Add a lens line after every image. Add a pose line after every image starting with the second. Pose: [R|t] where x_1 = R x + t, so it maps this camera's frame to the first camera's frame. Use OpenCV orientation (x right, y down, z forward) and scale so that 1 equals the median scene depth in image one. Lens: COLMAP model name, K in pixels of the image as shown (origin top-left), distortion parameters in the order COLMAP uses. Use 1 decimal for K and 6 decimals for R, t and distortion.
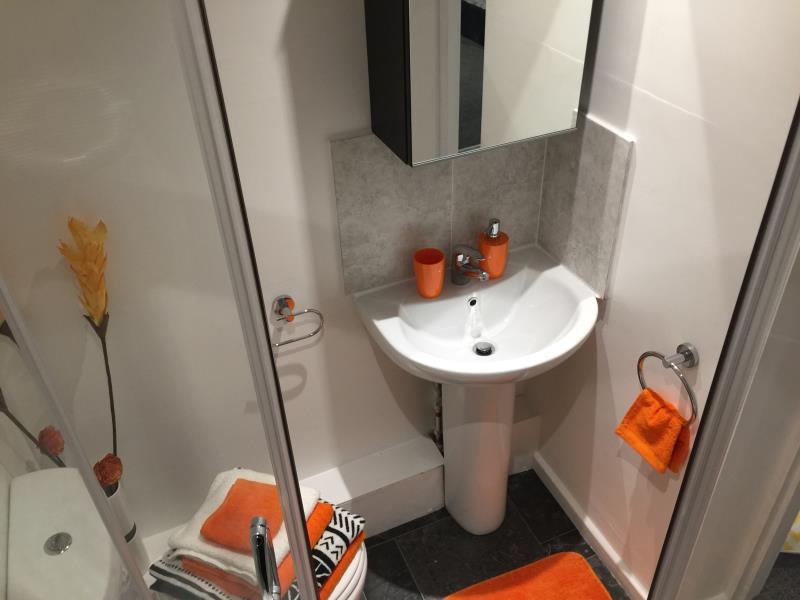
lens RADIAL K [[685.0, 0, 400.3], [0, 685.0, 299.7], [0, 0, 1]] dist [0.048524, -0.022367]
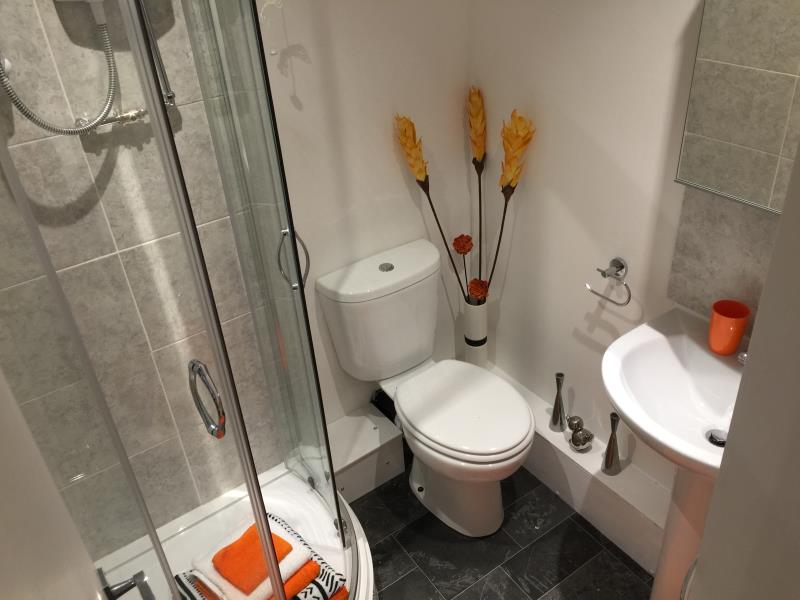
lens RADIAL K [[685.0, 0, 400.1], [0, 685.0, 298.9], [0, 0, 1]] dist [0.048524, -0.022367]
pose [[0.198264, 0.550148, -0.811190, 0.695545], [-0.535616, 0.753929, 0.380404, -0.188444], [0.820858, 0.359066, 0.444145, 0.230699]]
